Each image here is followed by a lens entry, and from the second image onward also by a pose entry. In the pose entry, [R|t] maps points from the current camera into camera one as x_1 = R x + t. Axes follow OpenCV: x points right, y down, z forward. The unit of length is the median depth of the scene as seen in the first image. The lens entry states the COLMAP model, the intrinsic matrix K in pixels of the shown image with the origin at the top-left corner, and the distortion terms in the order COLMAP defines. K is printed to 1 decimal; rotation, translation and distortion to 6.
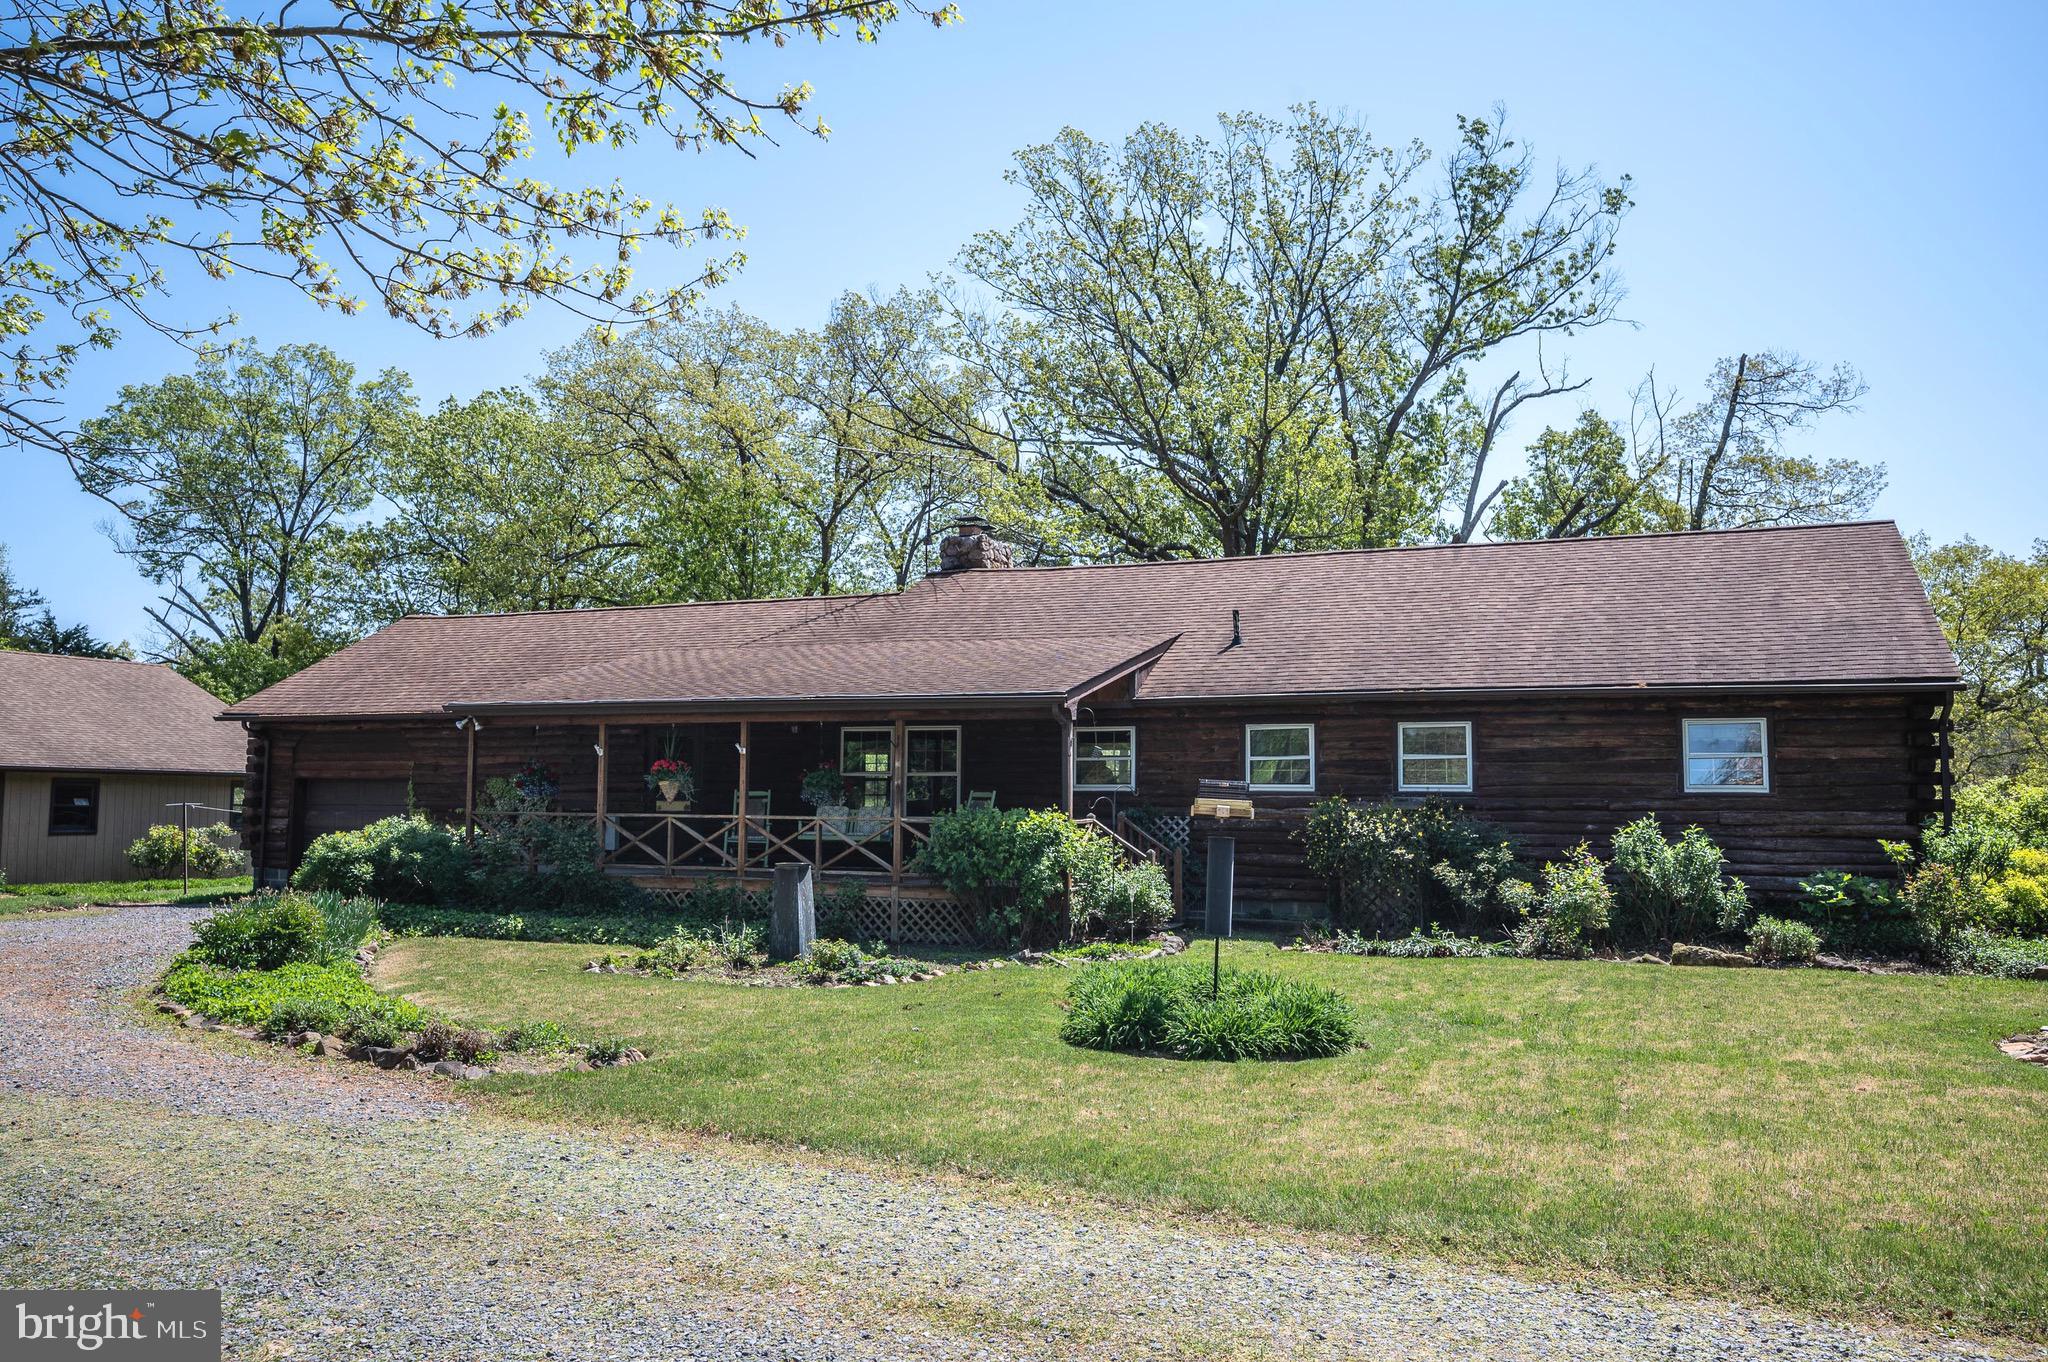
lens RADIAL K [[1531.8, 0, 1024.0], [0, 1531.8, 681.0], [0, 0, 1]] dist [-0.007030, -0.000096]
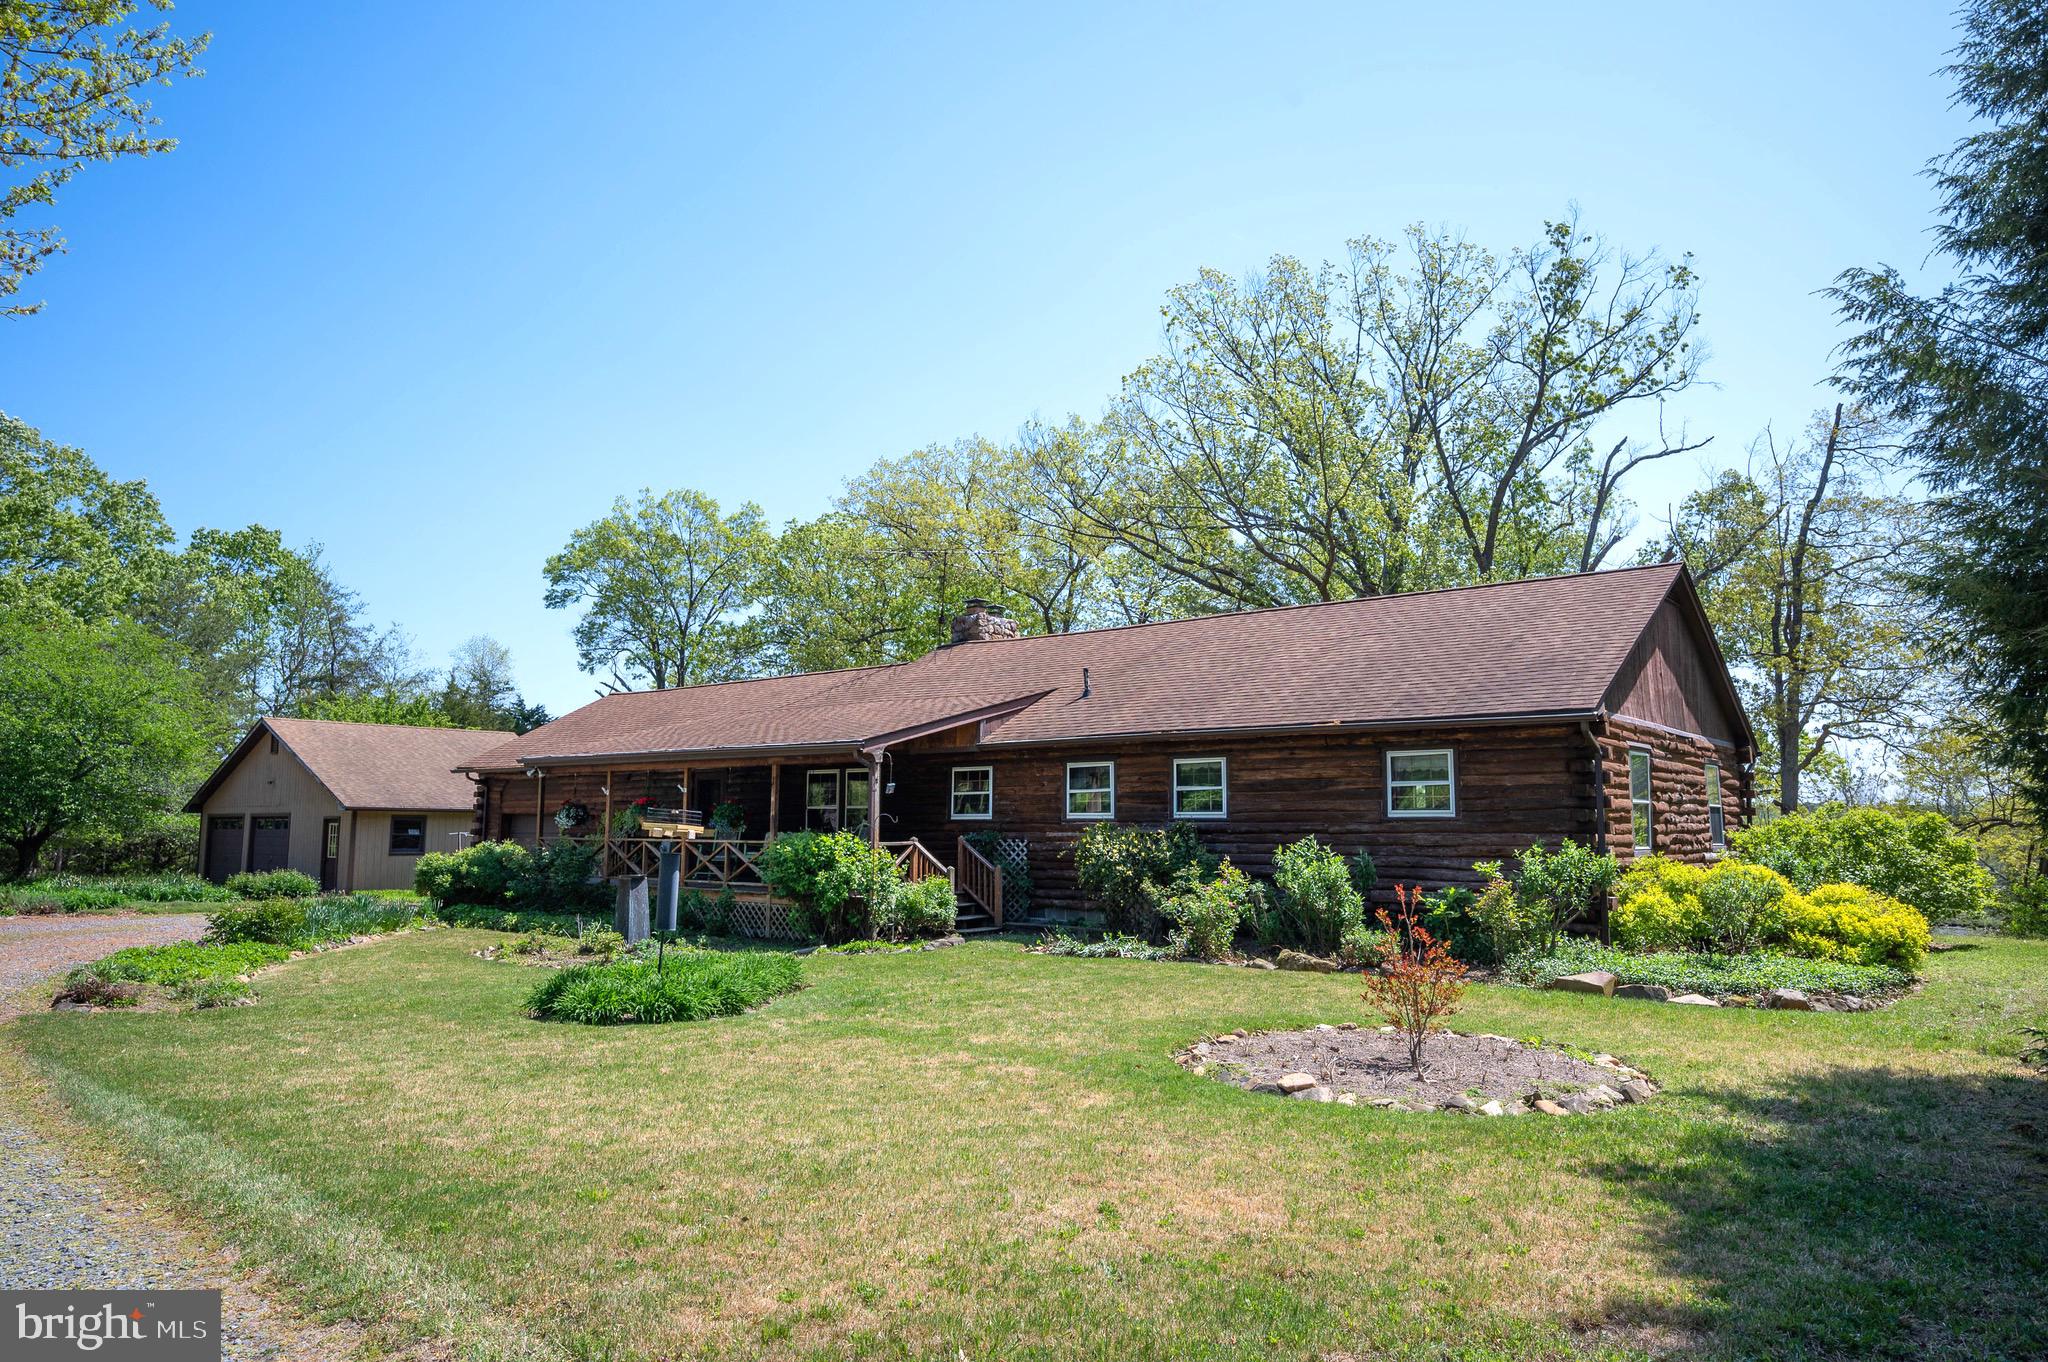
lens RADIAL K [[1274.1, 0, 1024.0], [0, 1274.1, 681.0], [0, 0, 1]] dist [-0.008118, 0.000478]
pose [[0.964541, -0.034514, -0.261666, 0.280730], [0.024259, 0.998809, -0.042322, 0.003978], [0.262815, 0.034473, 0.964230, 0.015105]]
